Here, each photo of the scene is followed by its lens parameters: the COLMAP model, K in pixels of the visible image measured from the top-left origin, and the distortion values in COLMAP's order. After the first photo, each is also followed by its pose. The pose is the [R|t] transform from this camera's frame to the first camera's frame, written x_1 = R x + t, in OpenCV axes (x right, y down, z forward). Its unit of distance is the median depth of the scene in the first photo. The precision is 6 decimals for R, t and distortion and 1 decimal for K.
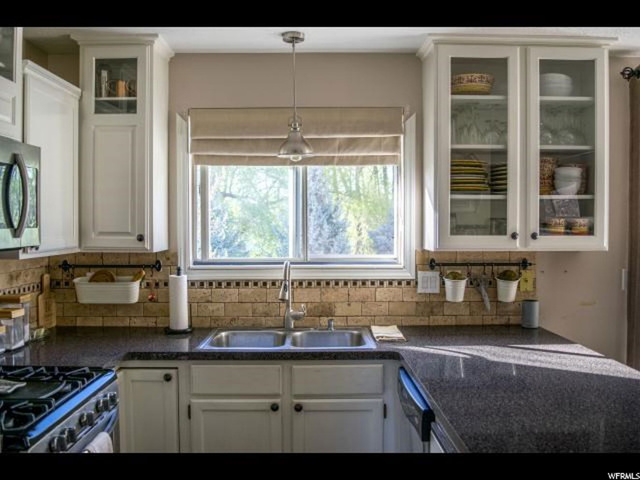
lens RADIAL K [[594.3, 0, 320.1], [0, 594.3, 240.3], [0, 0, 1]] dist [-0.044615, 0.000000]
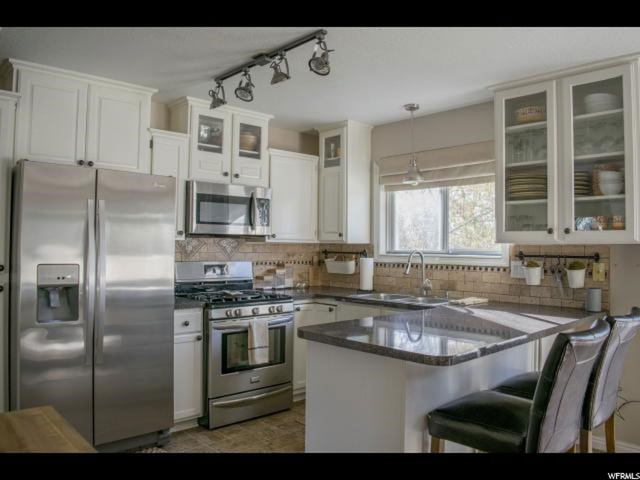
lens RADIAL K [[529.7, 0, 319.4], [0, 529.7, 236.9], [0, 0, 1]] dist [0.009060, -0.000901]
pose [[0.668194, -0.004992, -0.743970, 0.771804], [-0.032675, 0.998816, -0.036050, 0.056495], [0.743269, 0.048398, 0.667240, -0.103329]]
